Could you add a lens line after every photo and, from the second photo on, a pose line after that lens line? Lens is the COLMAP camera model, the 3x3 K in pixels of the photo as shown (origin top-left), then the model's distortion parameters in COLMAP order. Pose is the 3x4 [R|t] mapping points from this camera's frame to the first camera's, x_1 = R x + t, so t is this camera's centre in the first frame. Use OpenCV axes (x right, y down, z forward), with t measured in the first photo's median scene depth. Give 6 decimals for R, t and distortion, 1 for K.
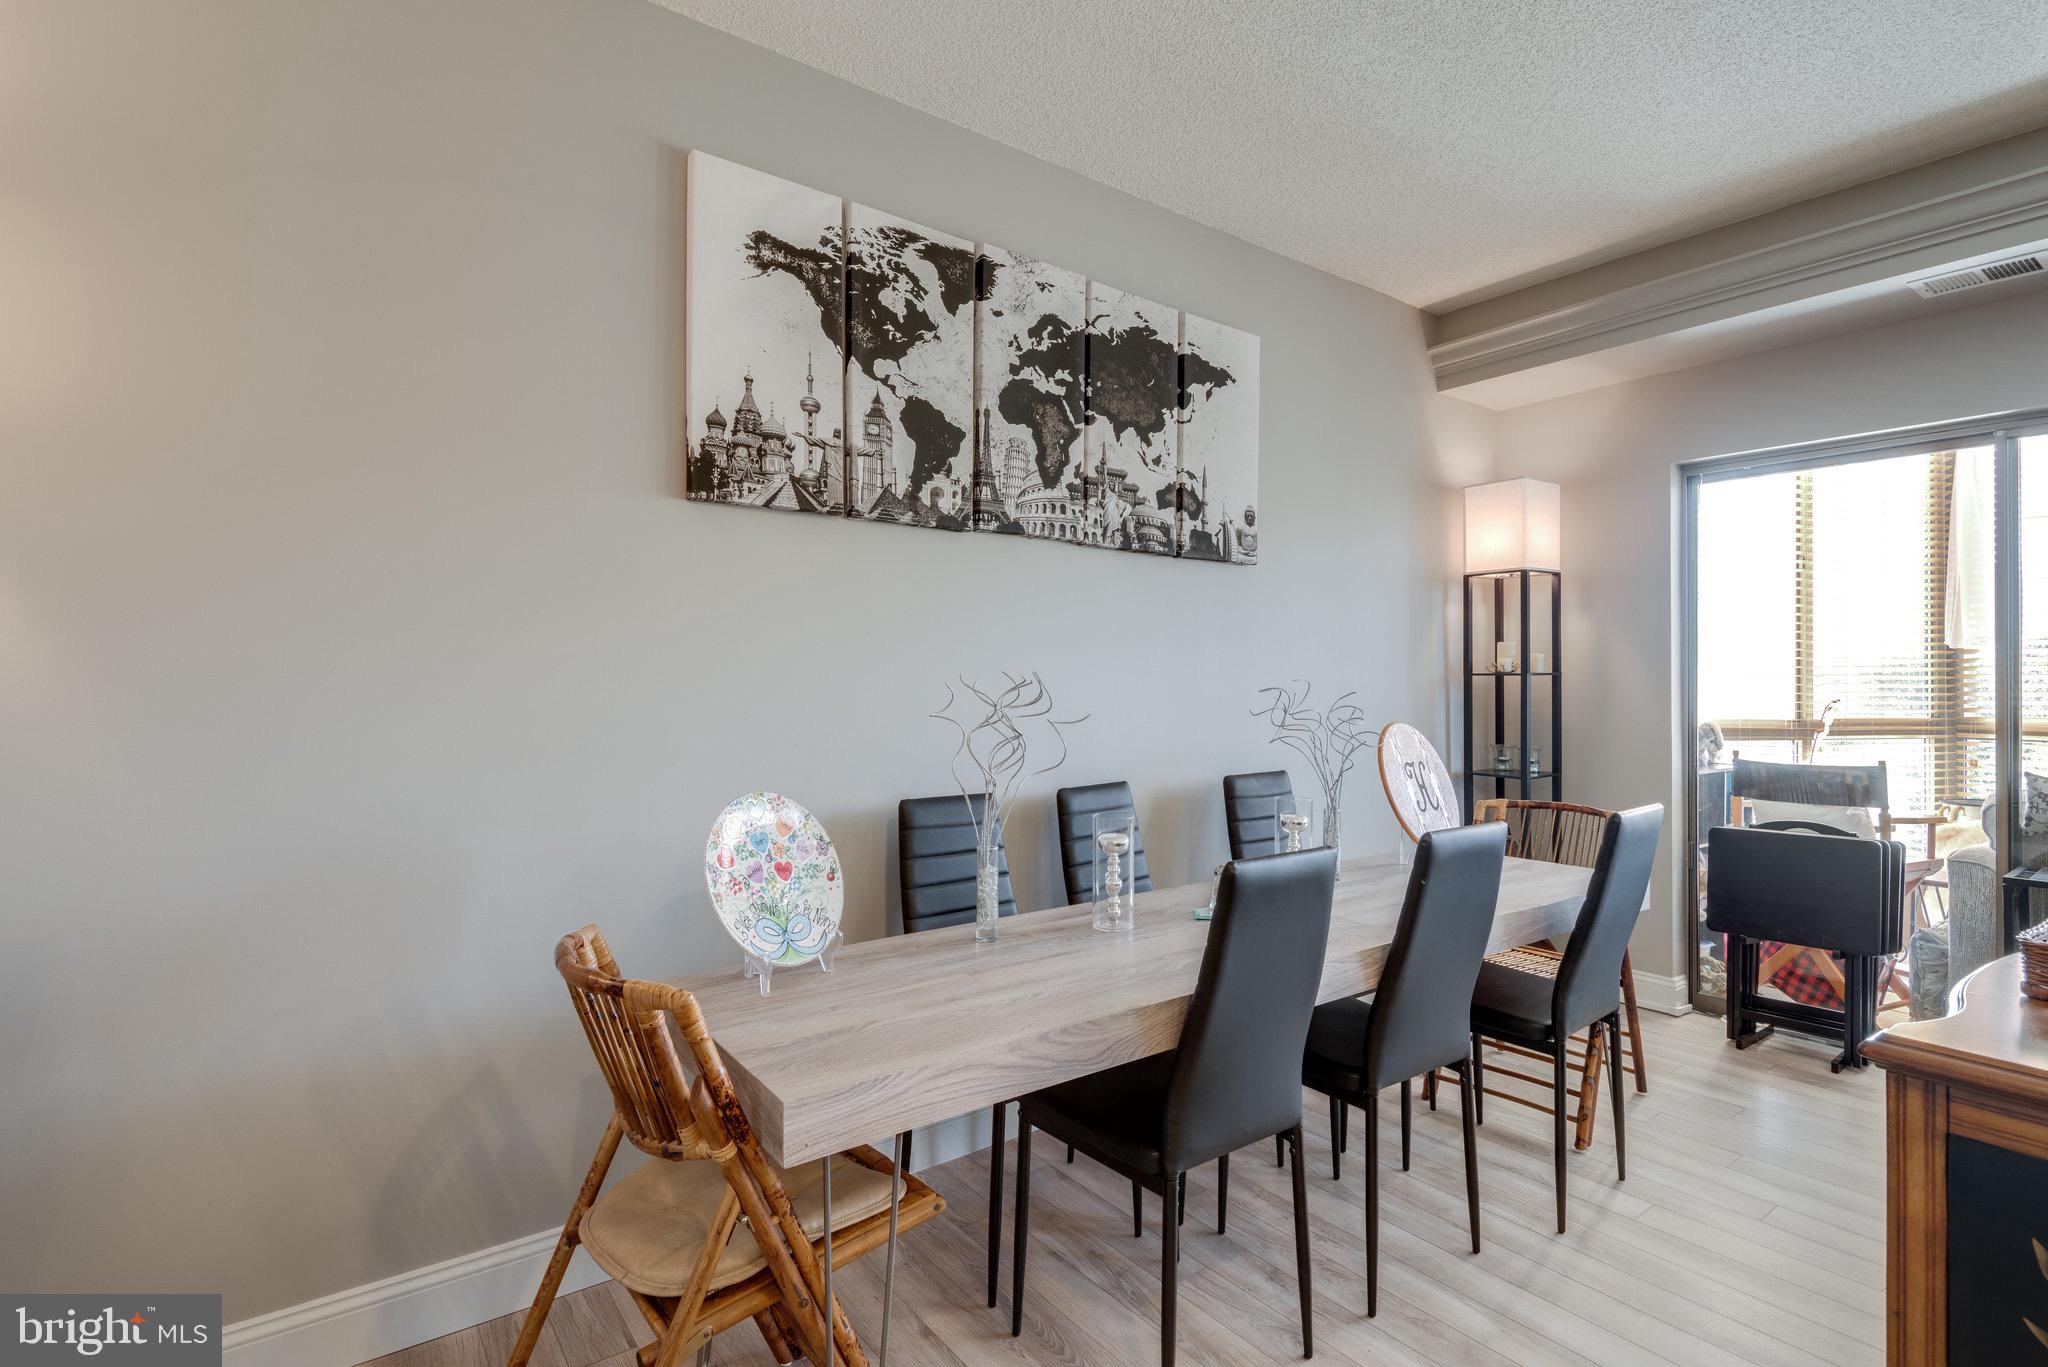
lens RADIAL K [[993.3, 0, 1010.5], [0, 993.3, 685.7], [0, 0, 1]] dist [0.024314, -0.026995]
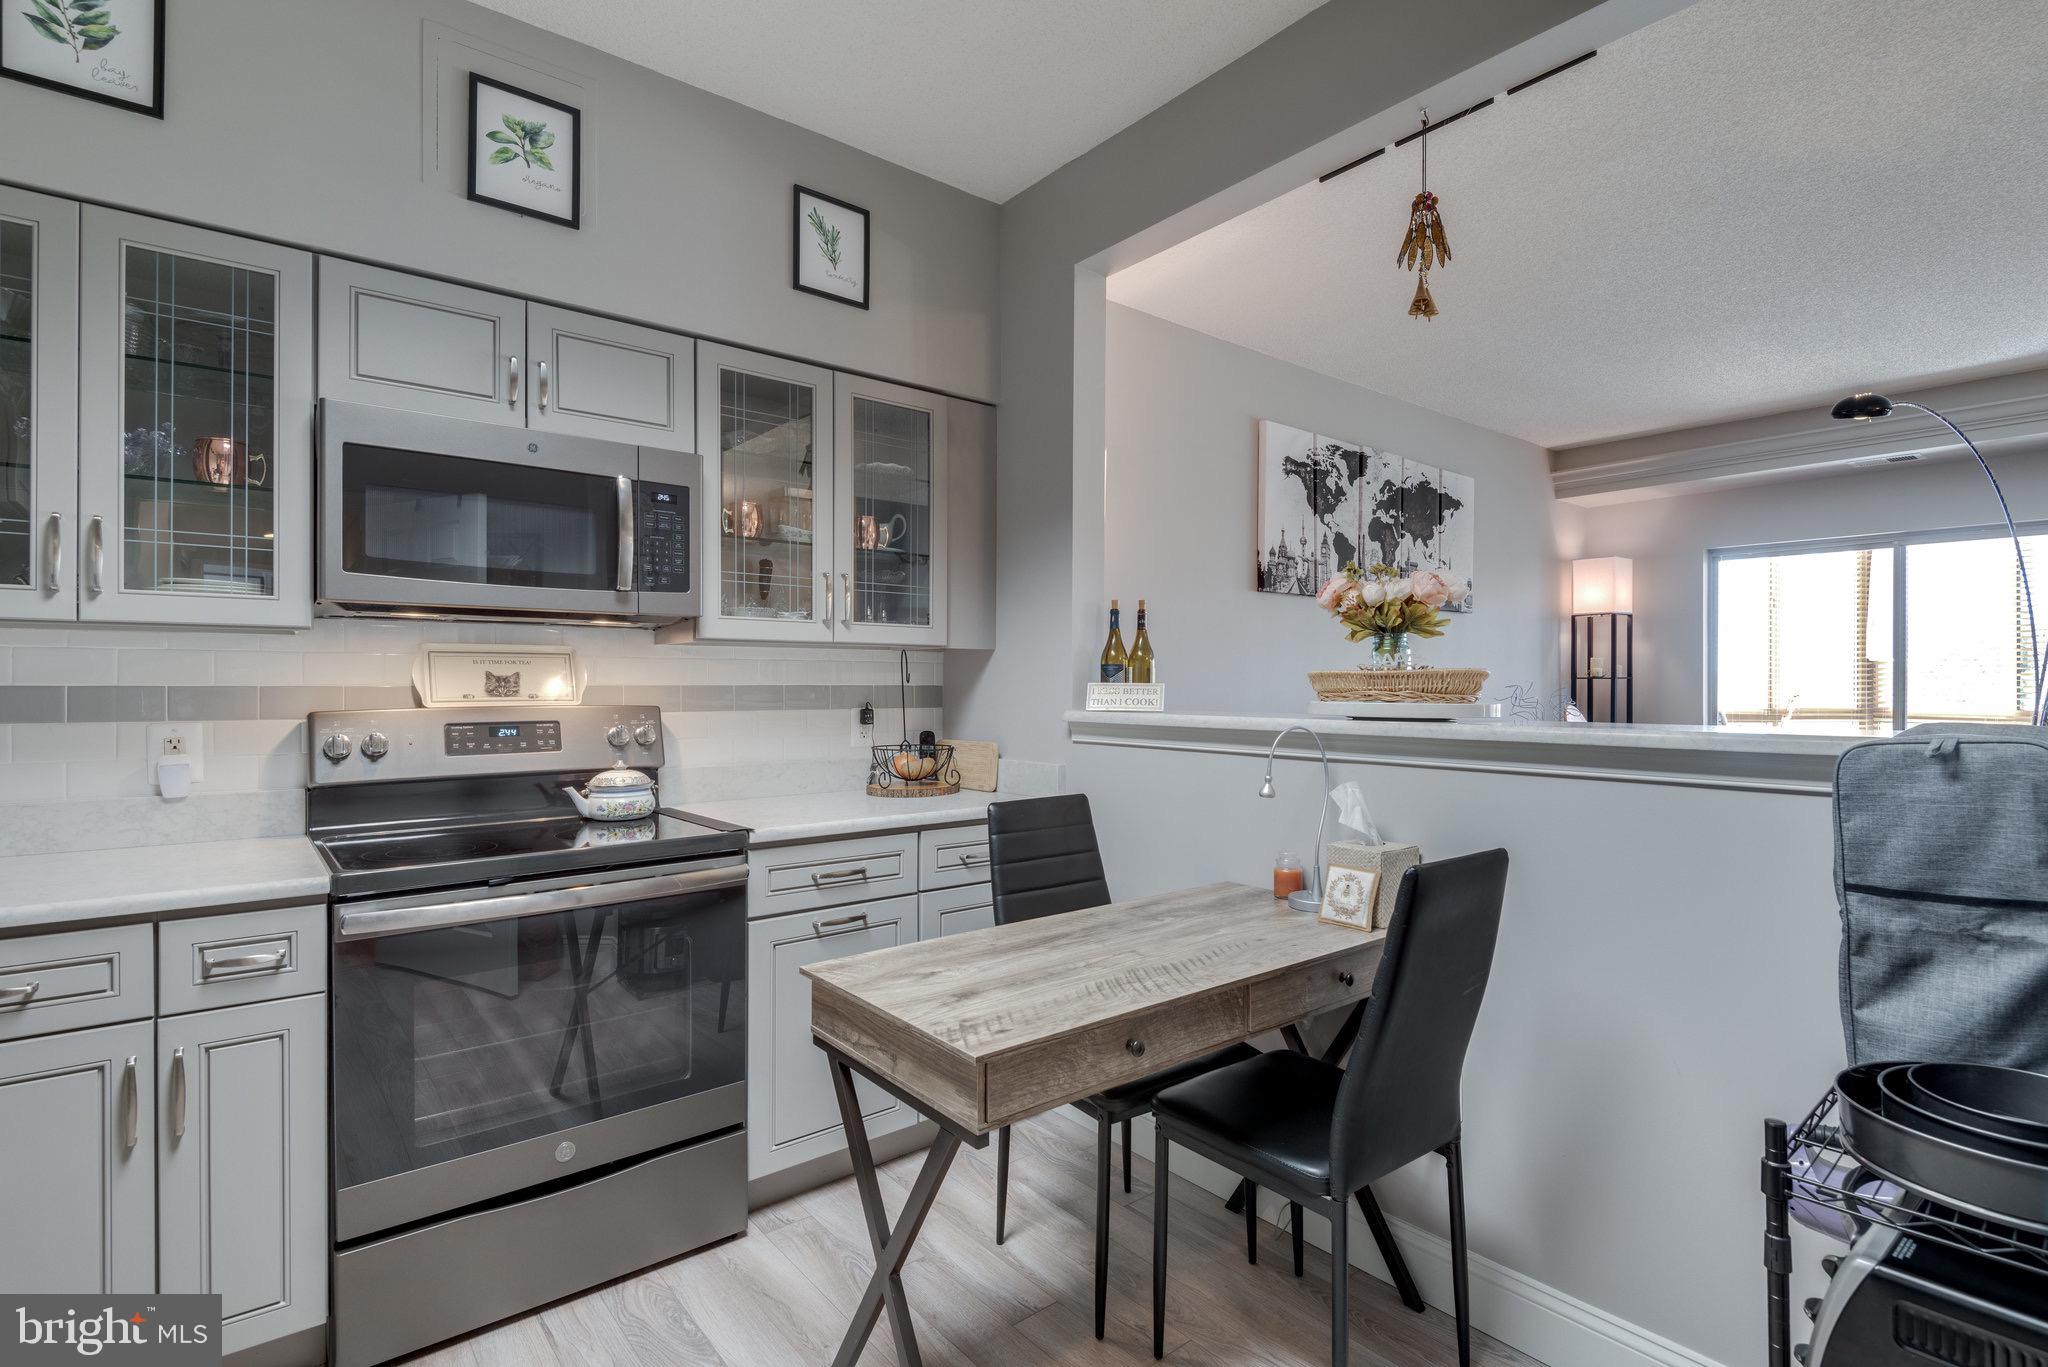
lens RADIAL K [[993.3, 0, 1010.5], [0, 993.3, 685.7], [0, 0, 1]] dist [0.024314, -0.026995]
pose [[0.999210, 0.002180, 0.039688, -0.732251], [-0.002173, 0.999998, -0.000211, 0.004967], [-0.039688, 0.000125, 0.999212, -0.804575]]
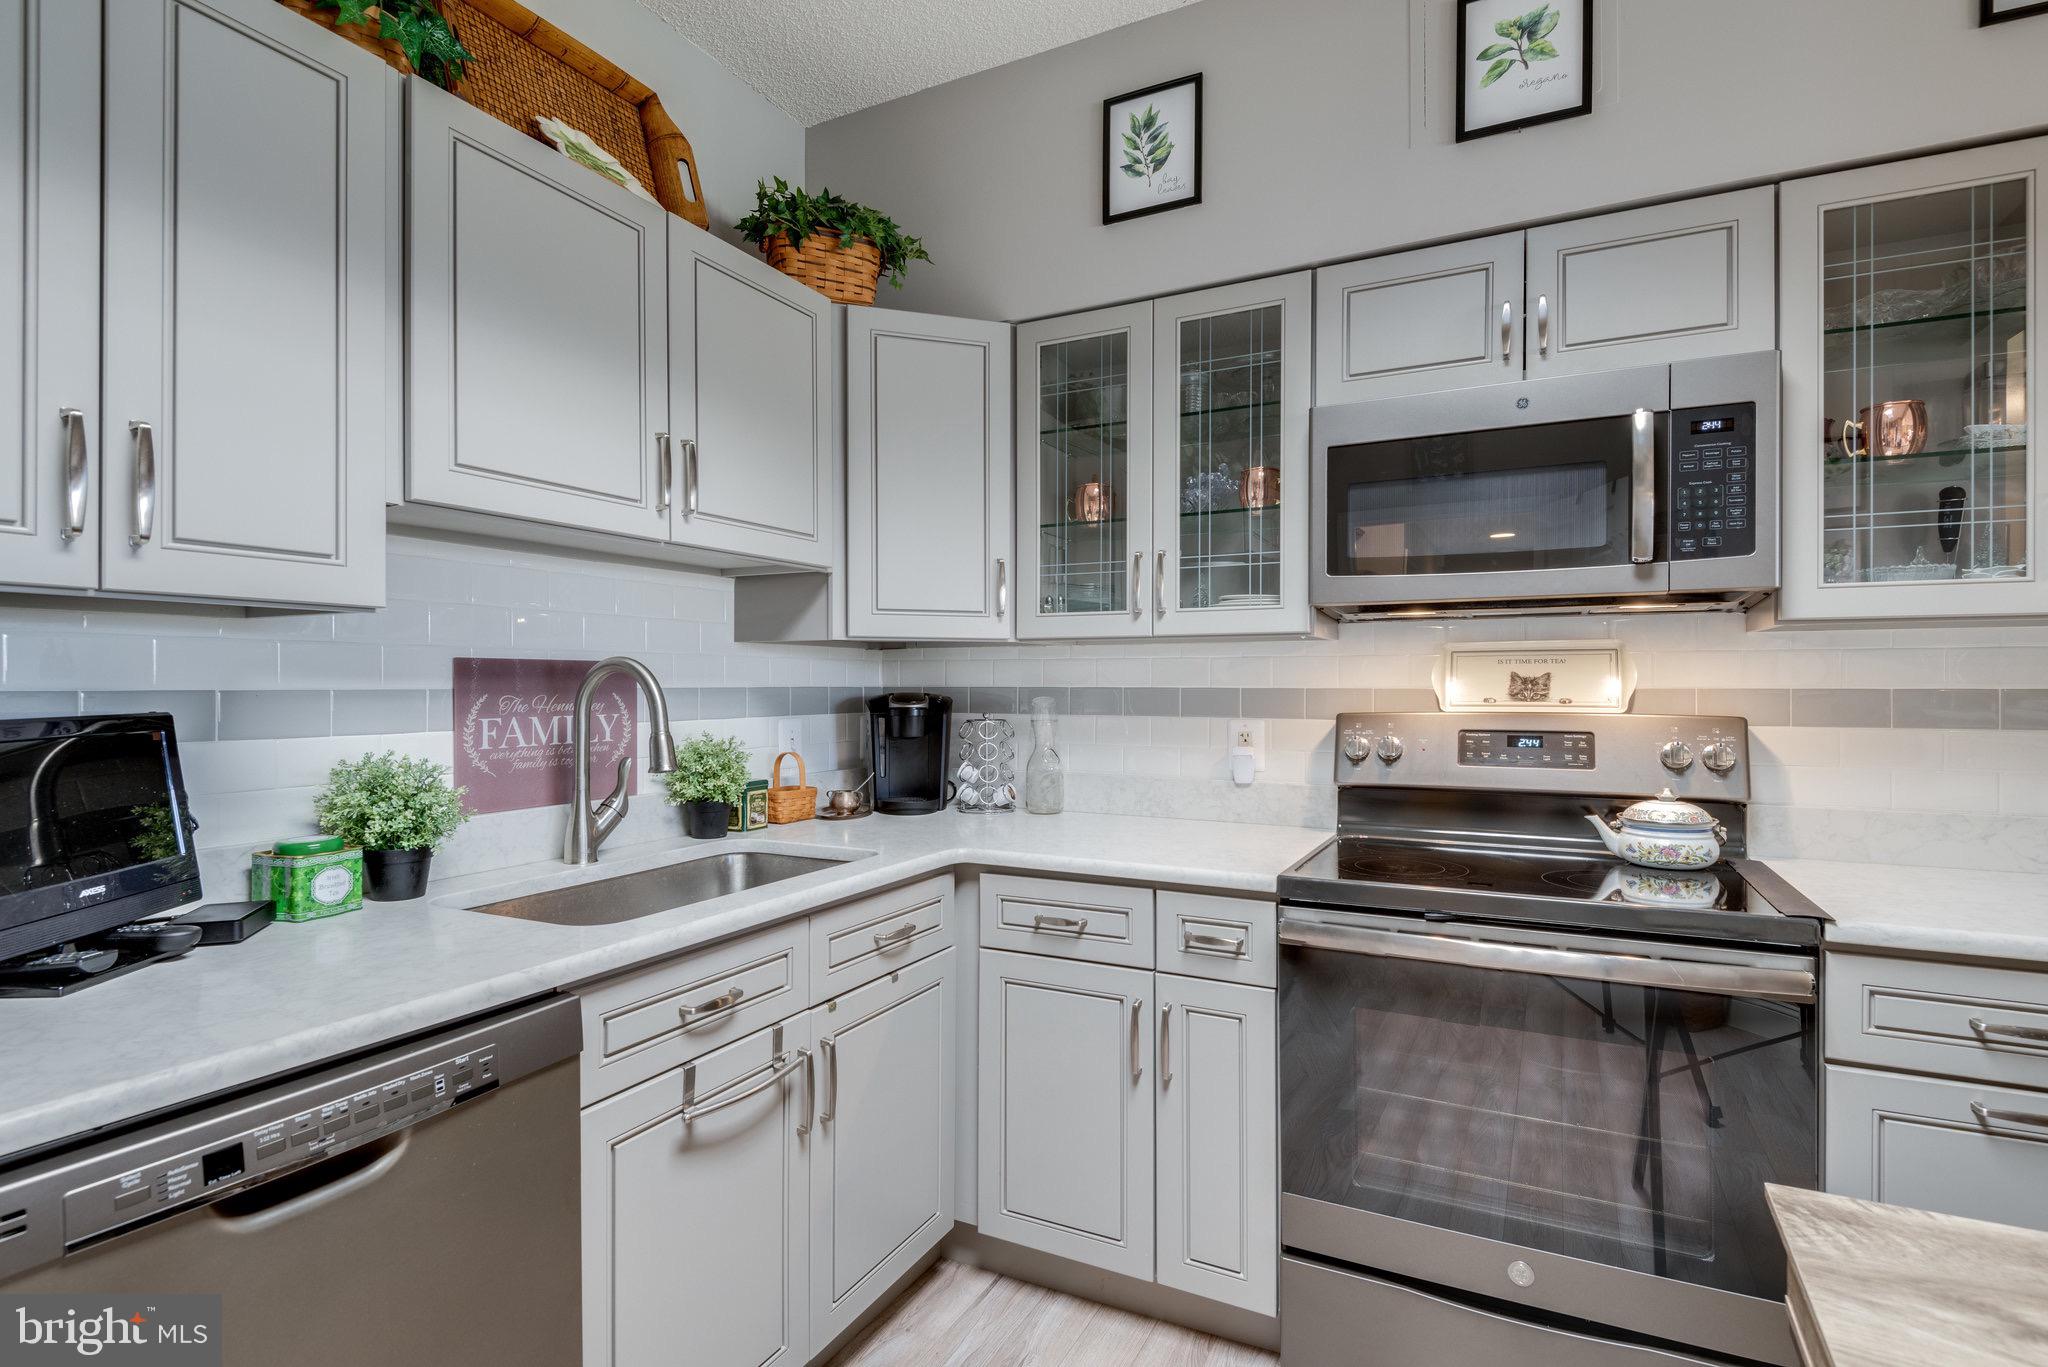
lens RADIAL K [[987.8, 0, 1034.5], [0, 987.8, 683.8], [0, 0, 1]] dist [0.028220, -0.022367]
pose [[0.448762, 0.002527, -0.893648, -0.633424], [-0.001762, 0.999997, 0.001943, 0.001274], [0.893650, 0.000703, 0.448765, -0.572862]]
